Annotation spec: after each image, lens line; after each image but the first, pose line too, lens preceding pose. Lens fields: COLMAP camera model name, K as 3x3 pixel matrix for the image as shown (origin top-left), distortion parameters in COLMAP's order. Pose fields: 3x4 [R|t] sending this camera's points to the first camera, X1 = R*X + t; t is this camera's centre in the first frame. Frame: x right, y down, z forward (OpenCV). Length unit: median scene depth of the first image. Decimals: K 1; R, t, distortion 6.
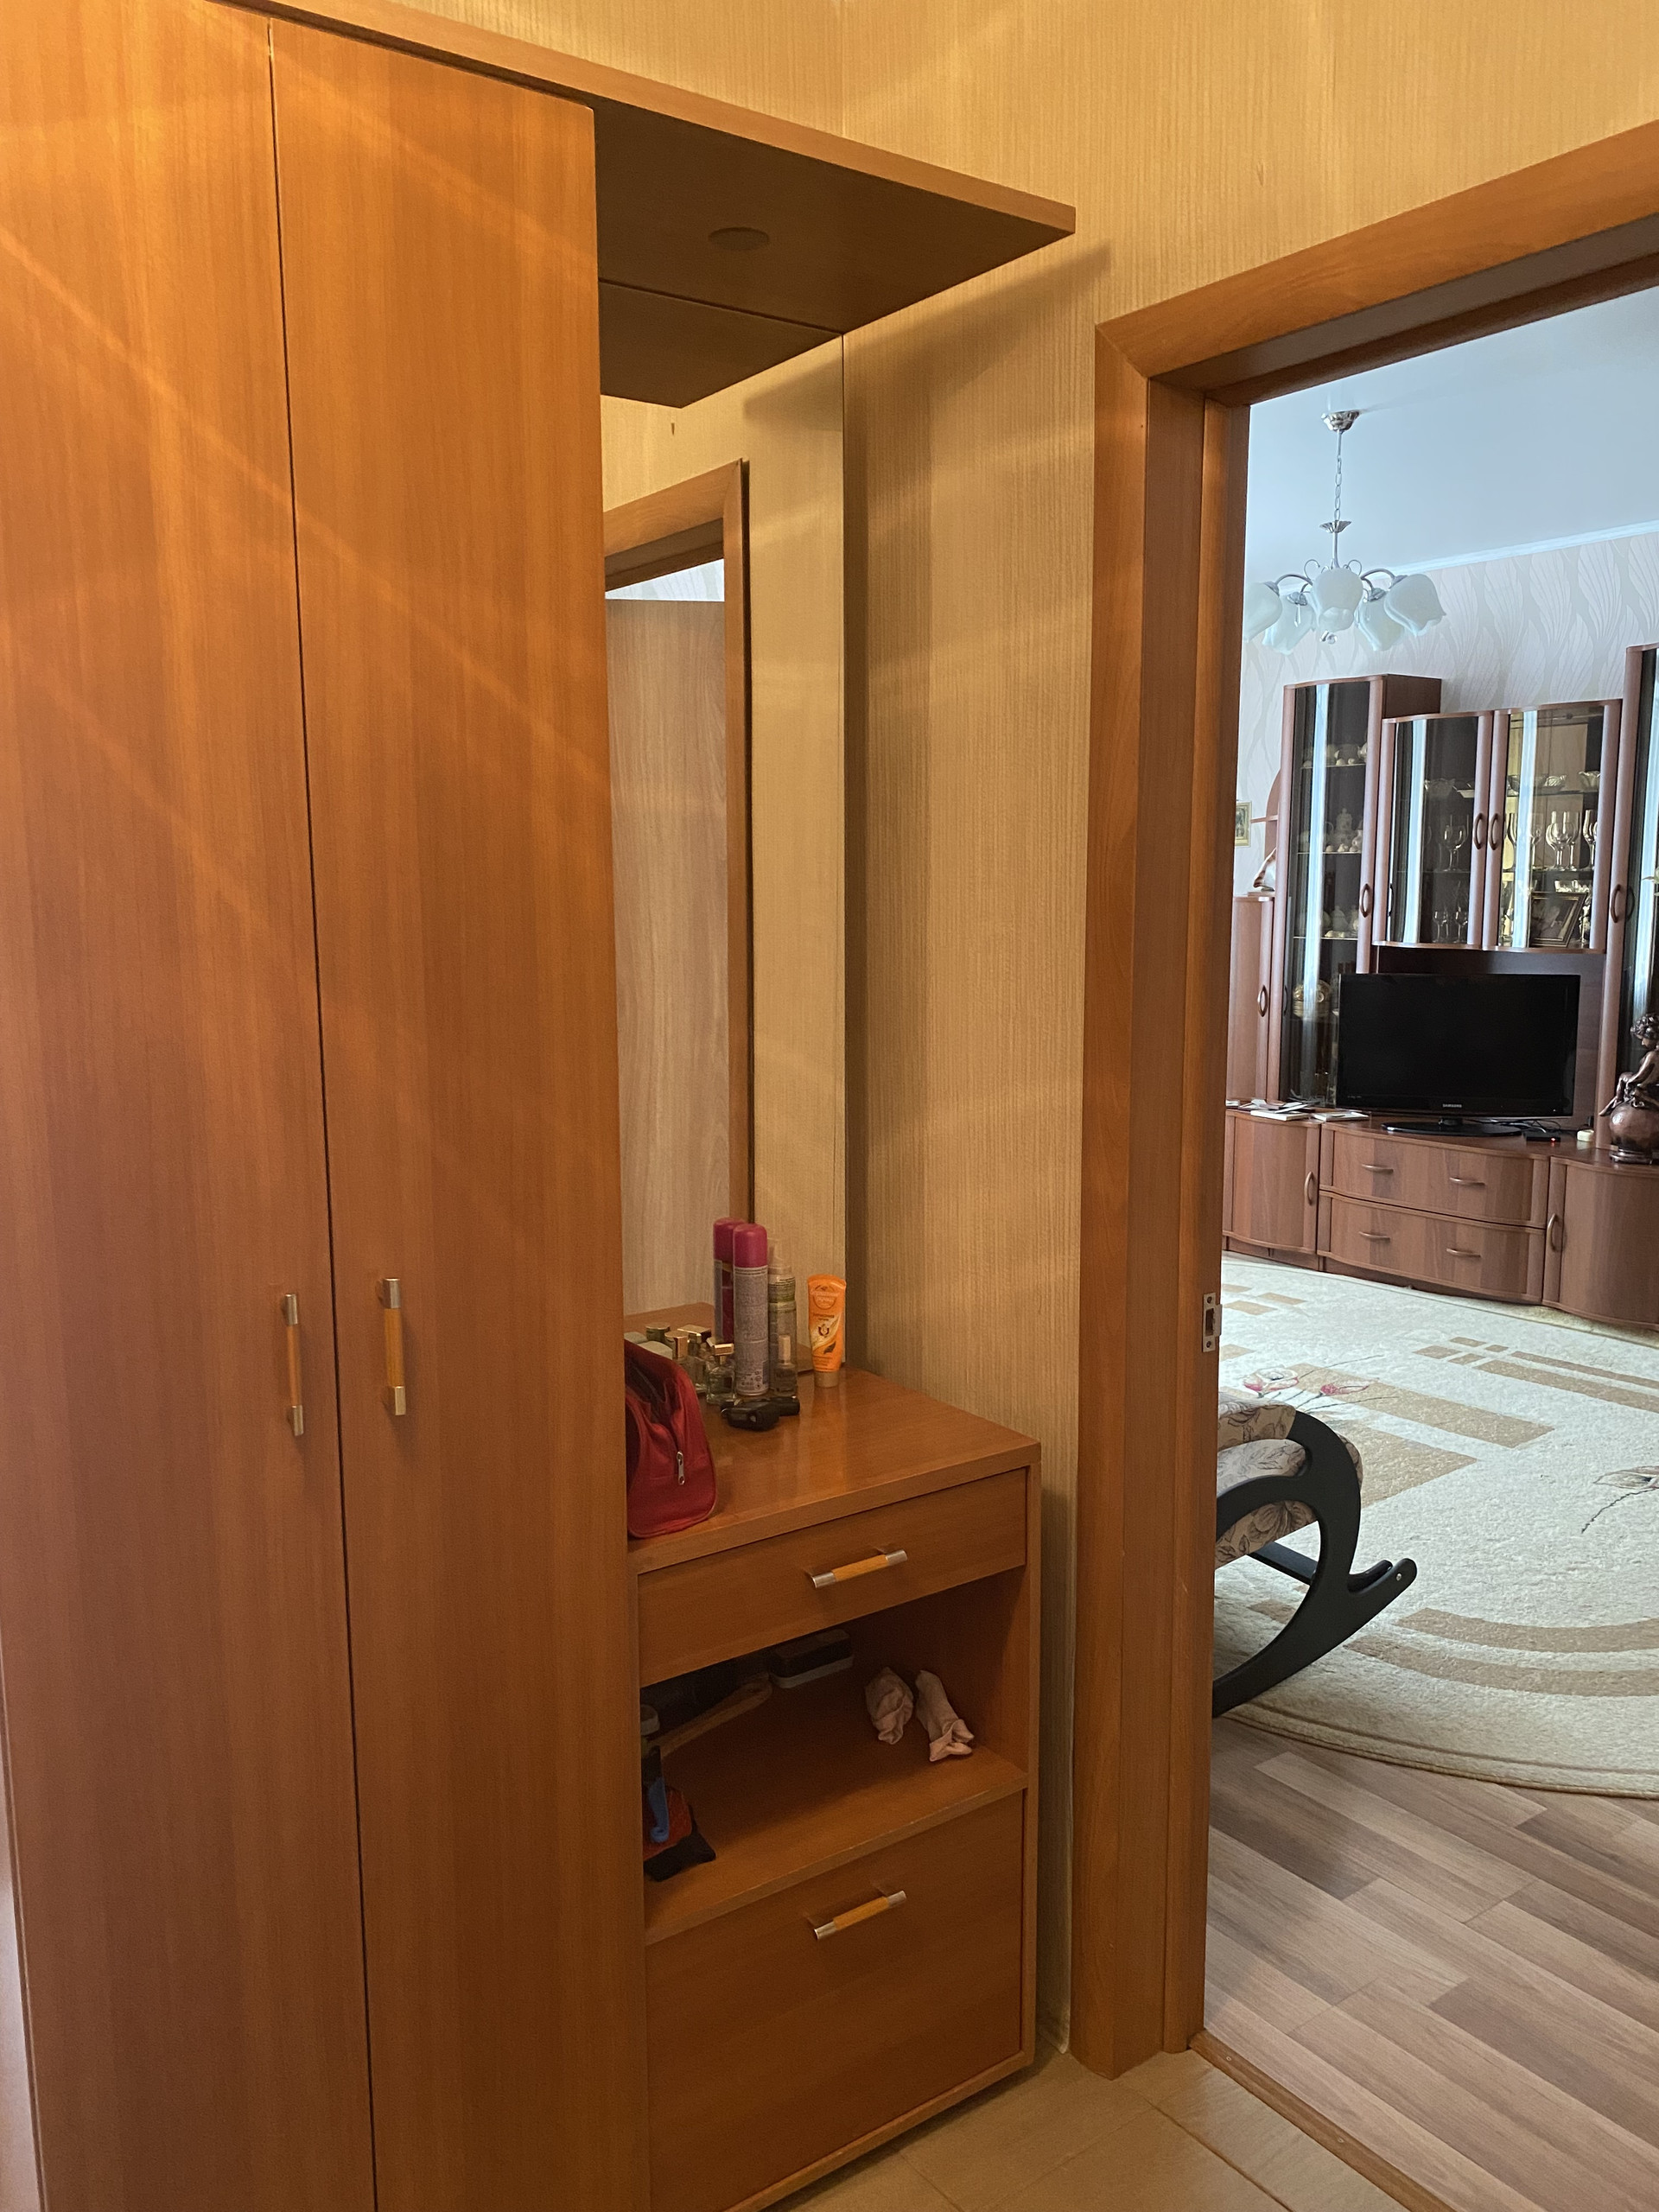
lens RADIAL K [[1683.5, 0, 839.9], [0, 1683.5, 1093.4], [0, 0, 1]] dist [0.017667, -0.030501]
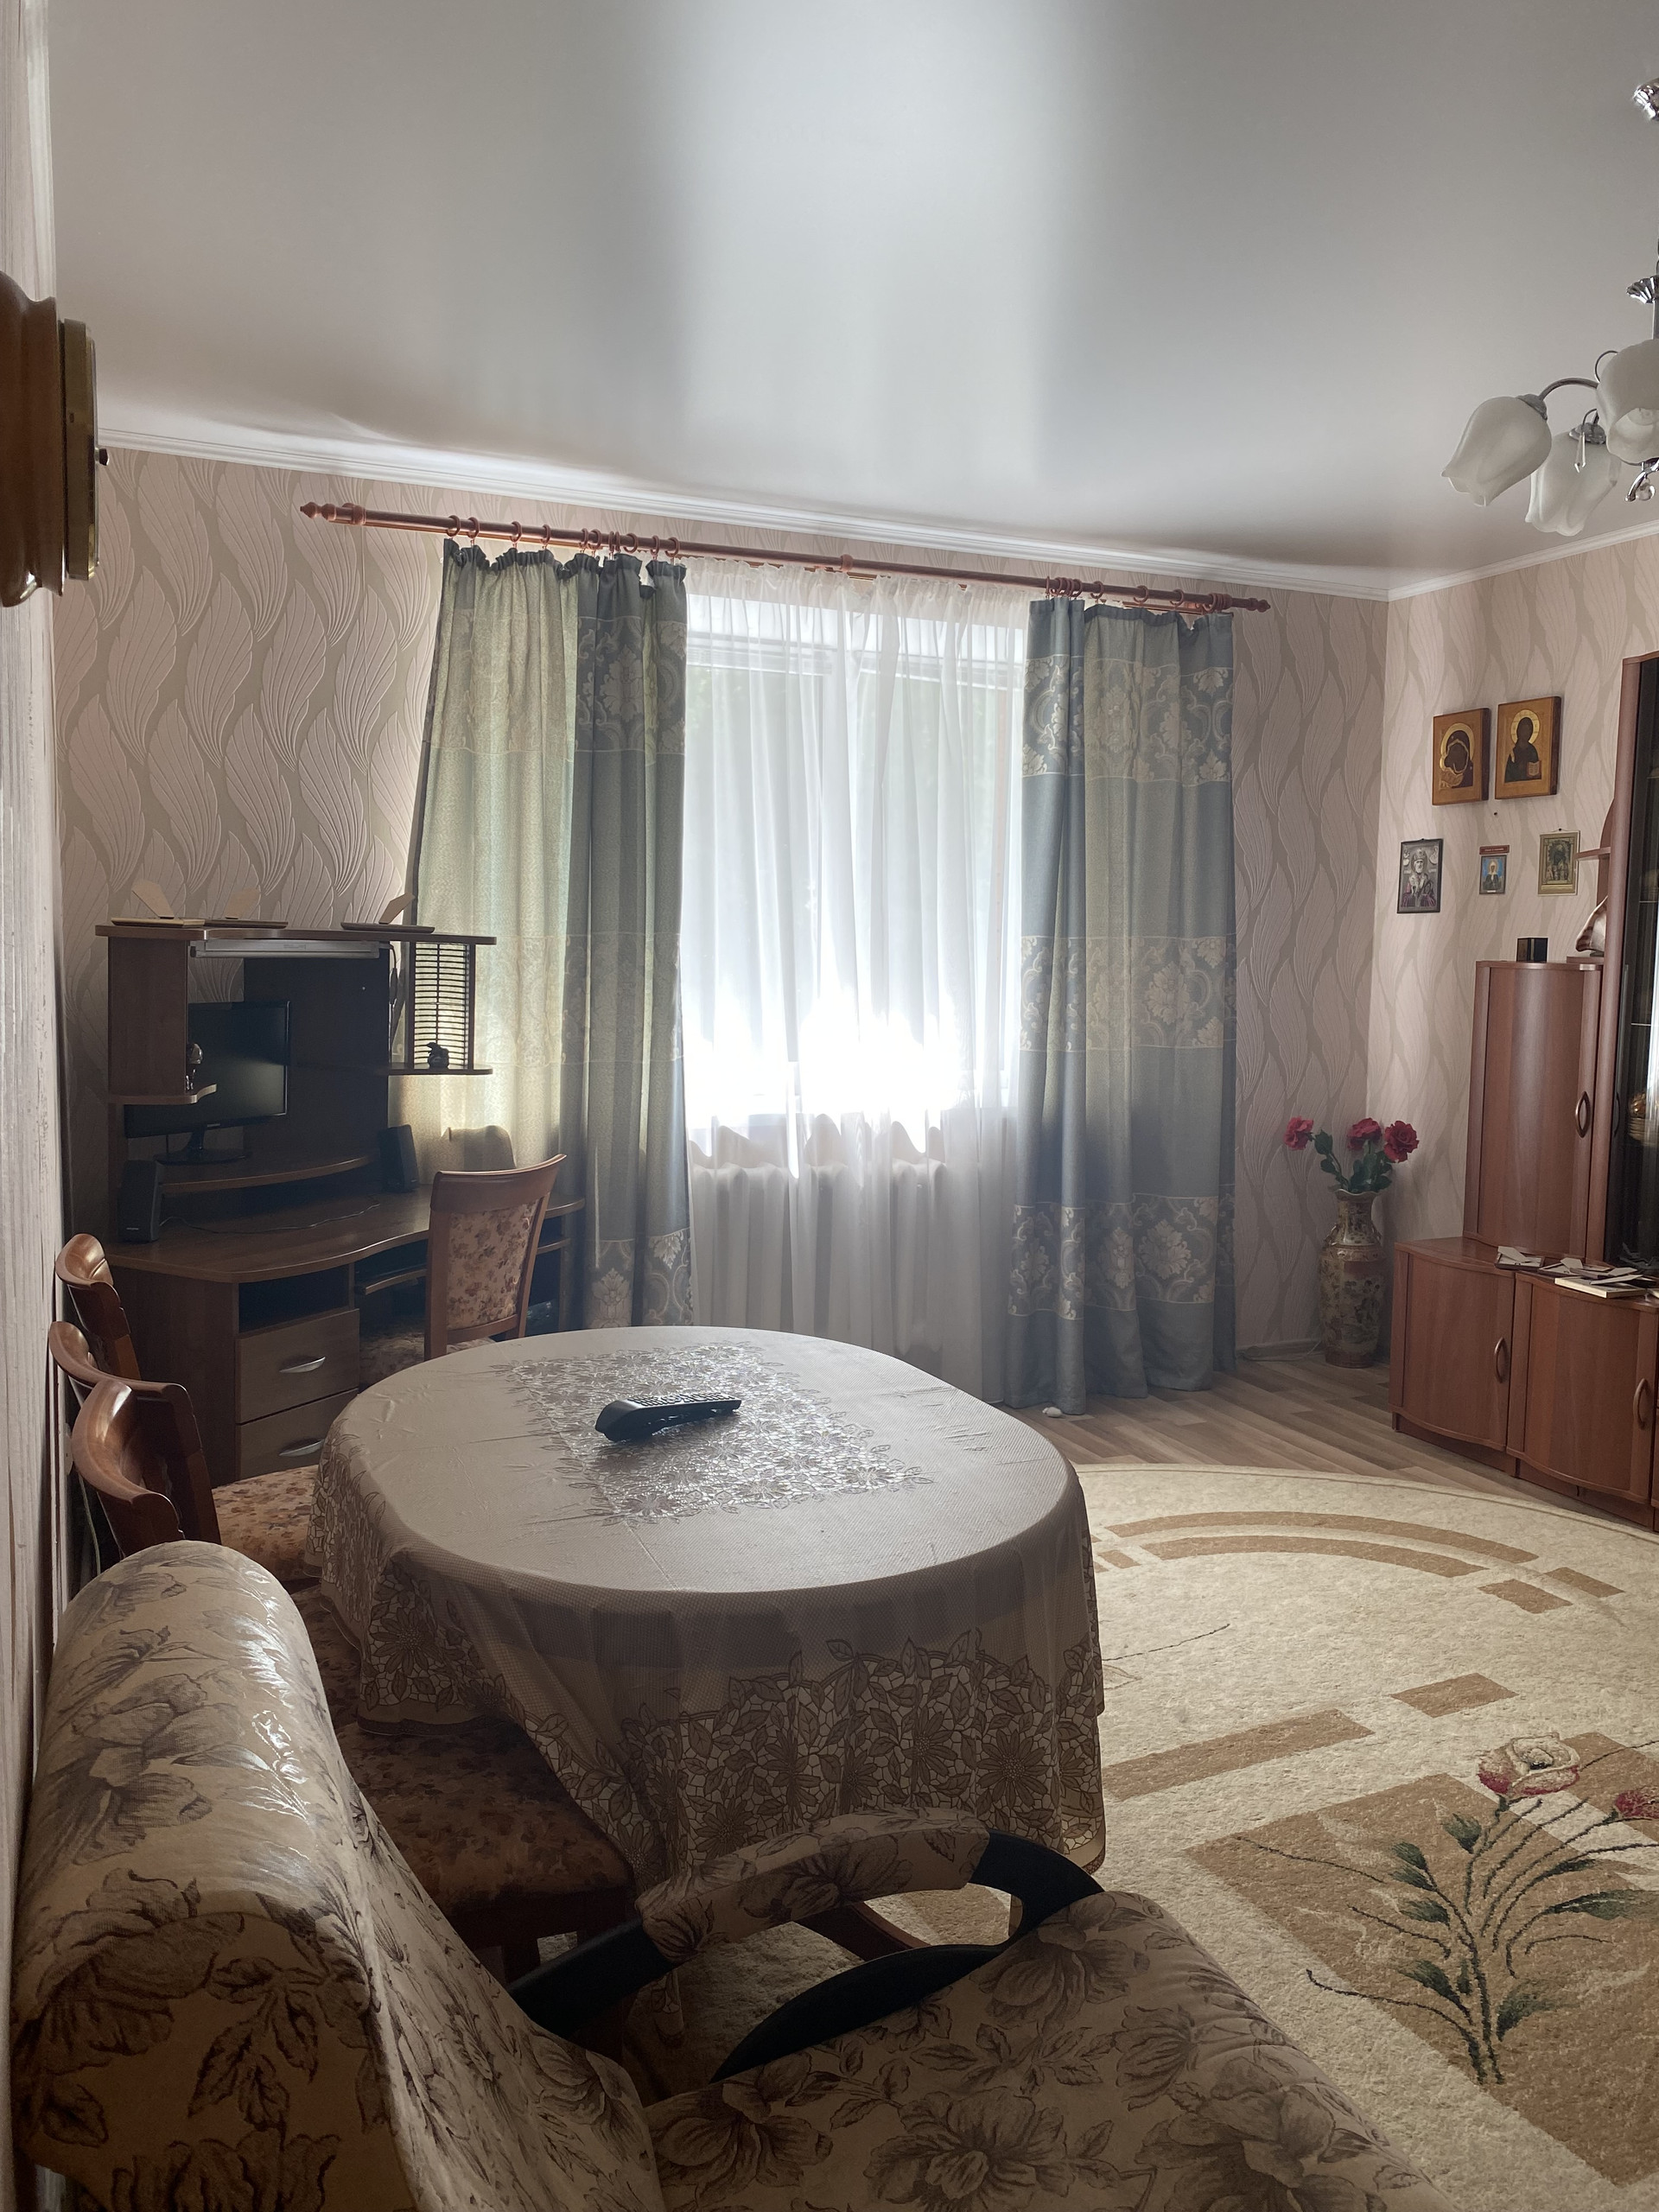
lens RADIAL K [[1683.5, 0, 839.9], [0, 1683.5, 1093.4], [0, 0, 1]] dist [0.017667, -0.030501]
pose [[0.976723, 0.033233, -0.211914, 0.129881], [-0.042001, 0.998432, -0.037006, -0.032713], [0.210352, 0.045045, 0.976587, 0.340821]]
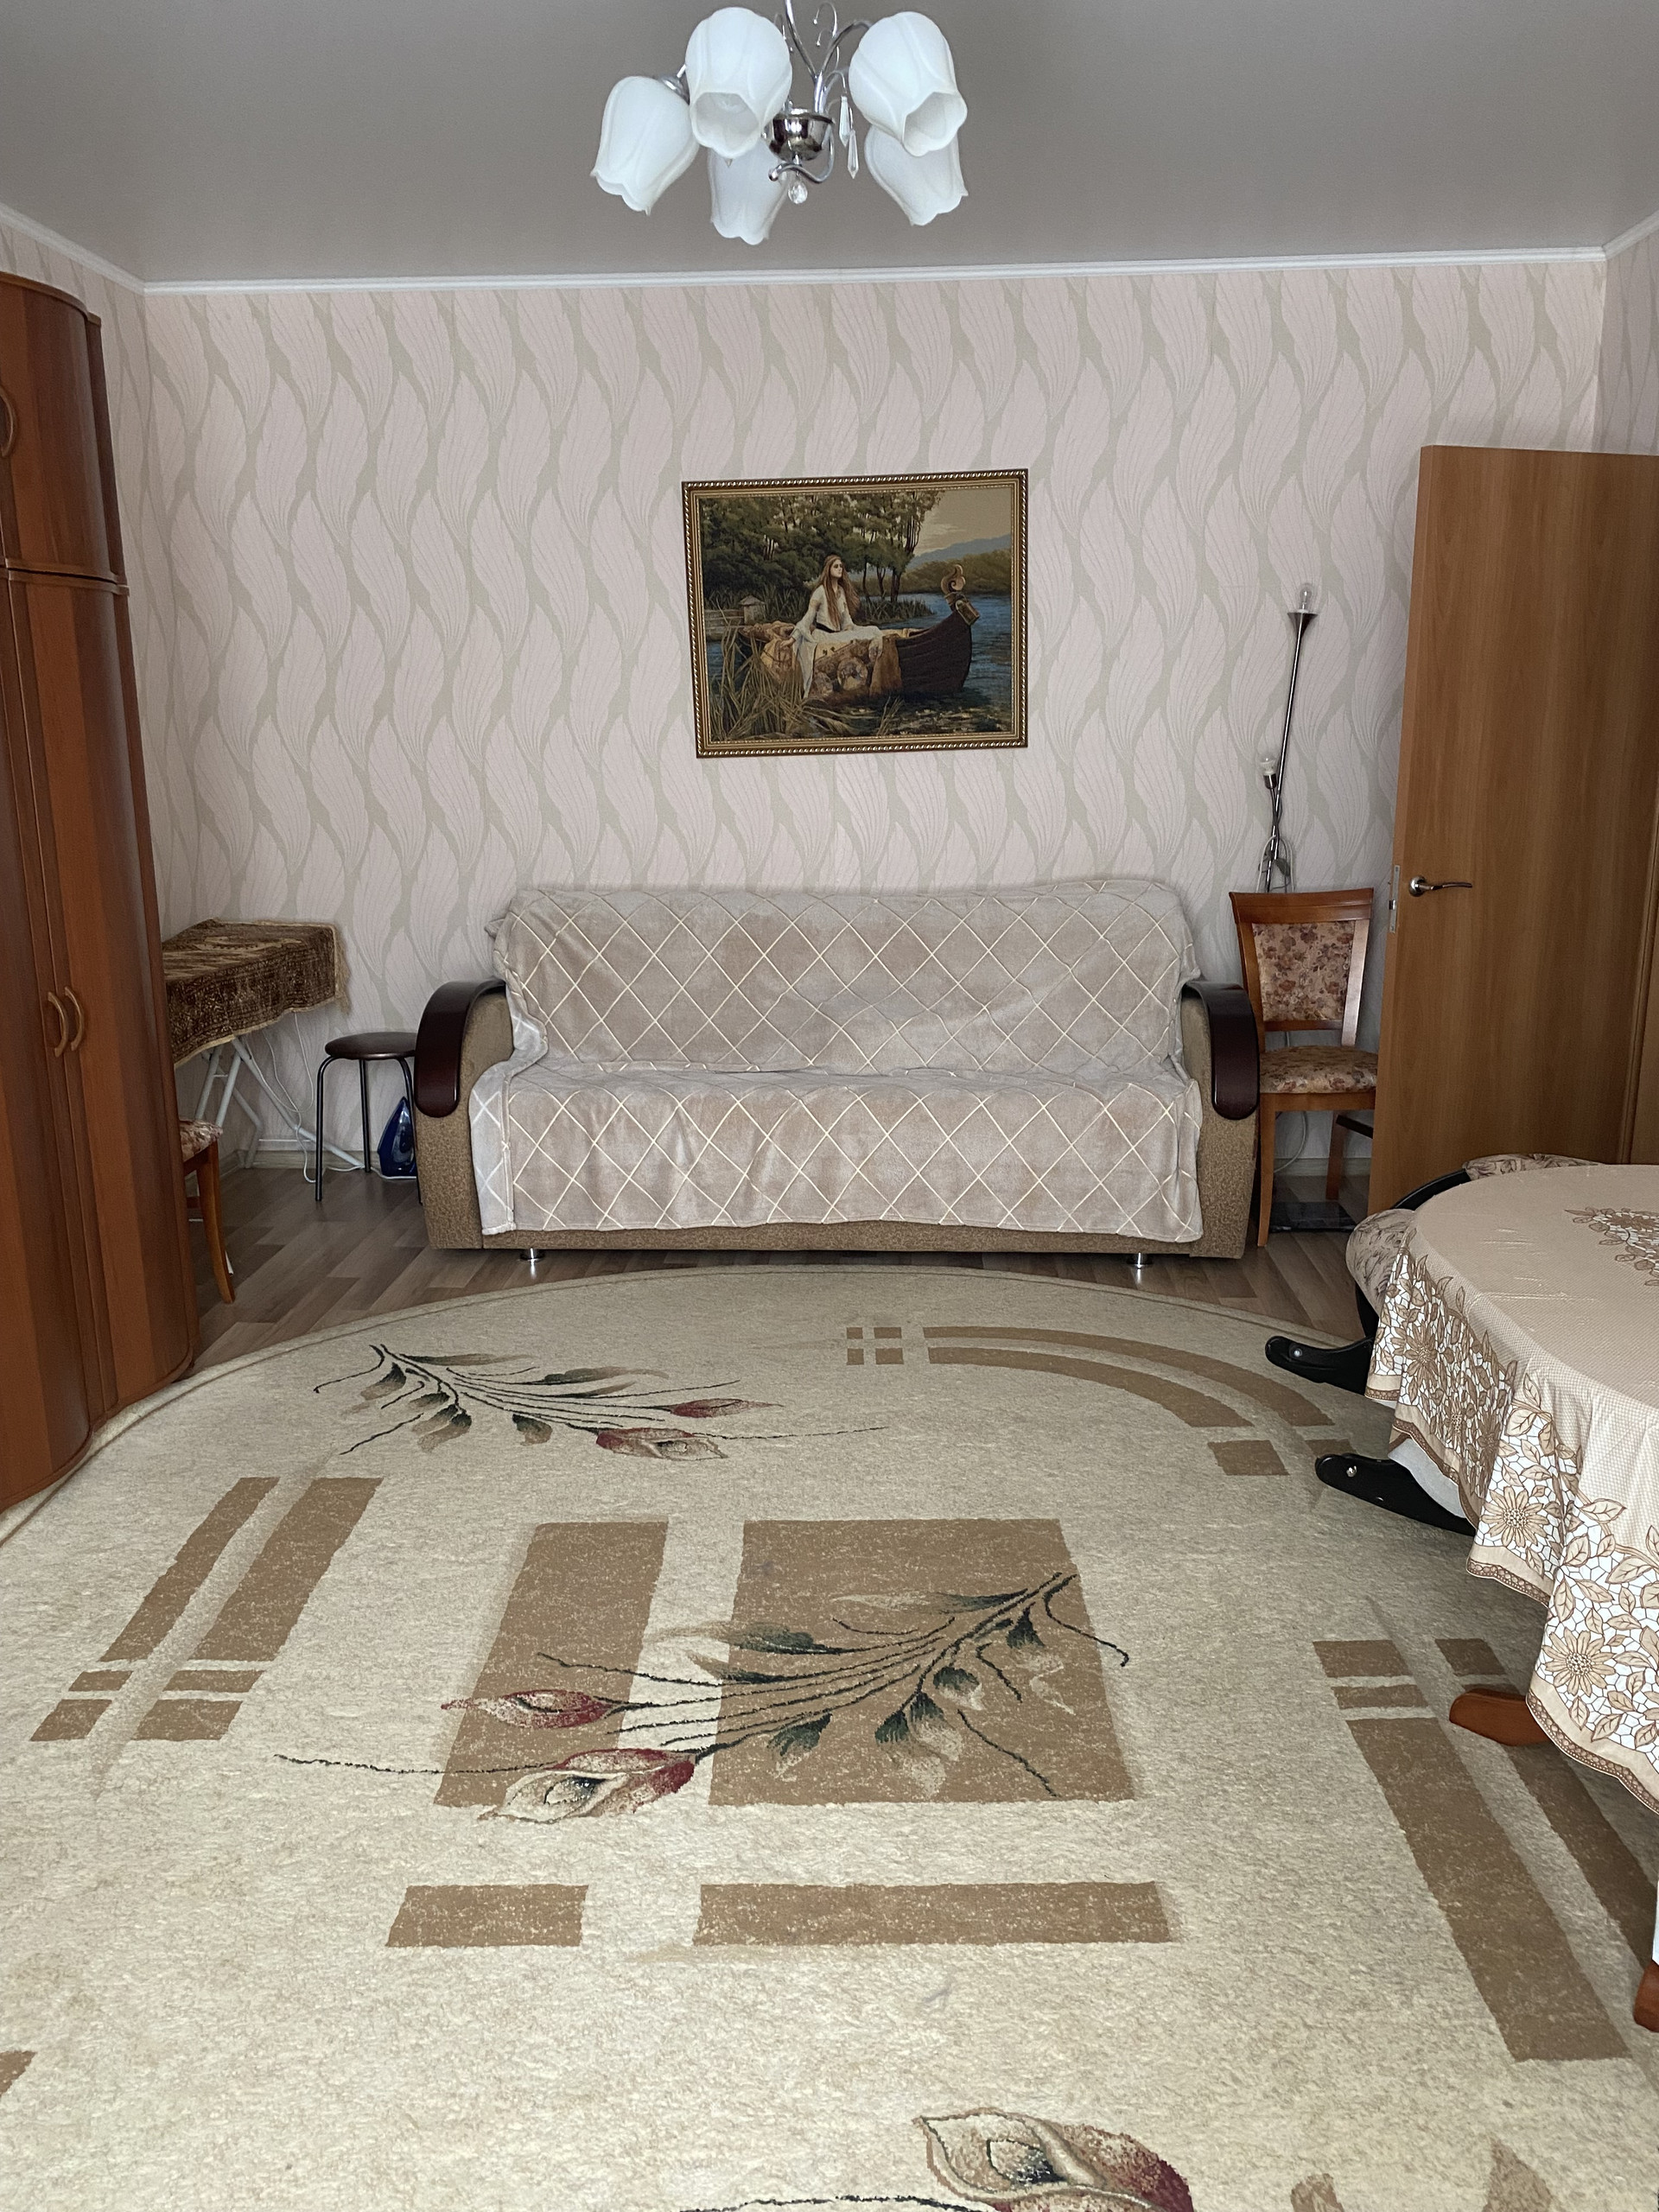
lens RADIAL K [[1706.2, 0, 828.8], [0, 1706.2, 1128.4], [0, 0, 1]] dist [-0.003060, -0.005628]
pose [[-0.779652, -0.129708, 0.612633, -0.051943], [0.098317, 0.940826, 0.324315, -0.135848], [-0.618447, 0.313085, -0.720764, 1.178742]]
